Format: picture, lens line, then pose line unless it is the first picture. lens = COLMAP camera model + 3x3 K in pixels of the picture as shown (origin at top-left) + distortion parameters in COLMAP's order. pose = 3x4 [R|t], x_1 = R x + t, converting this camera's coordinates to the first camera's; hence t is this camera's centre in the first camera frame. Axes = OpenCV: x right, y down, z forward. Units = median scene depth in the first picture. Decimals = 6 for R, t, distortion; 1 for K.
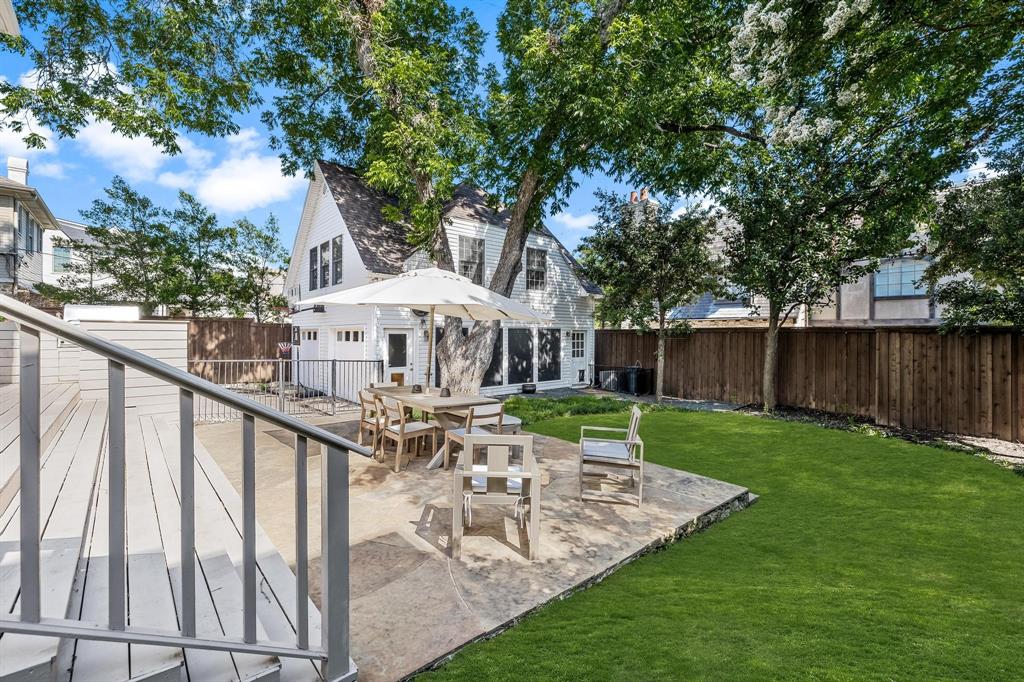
lens RADIAL K [[434.5, 0, 499.7], [0, 434.5, 340.9], [0, 0, 1]] dist [0.000504, 0.000485]
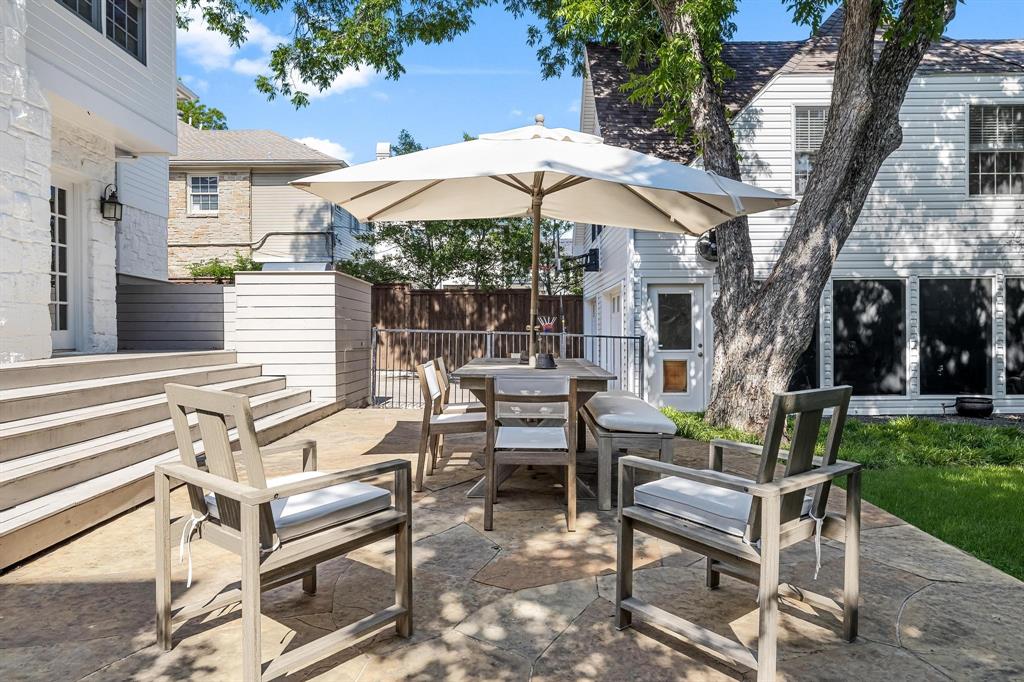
lens RADIAL K [[645.5, 0, 516.9], [0, 645.5, 350.7], [0, 0, 1]] dist [-0.005579, 0.000041]
pose [[0.765324, 0.015906, -0.643449, 0.141824], [-0.007785, 0.999850, 0.015457, 0.041218], [0.643598, -0.006820, 0.765333, 0.168953]]
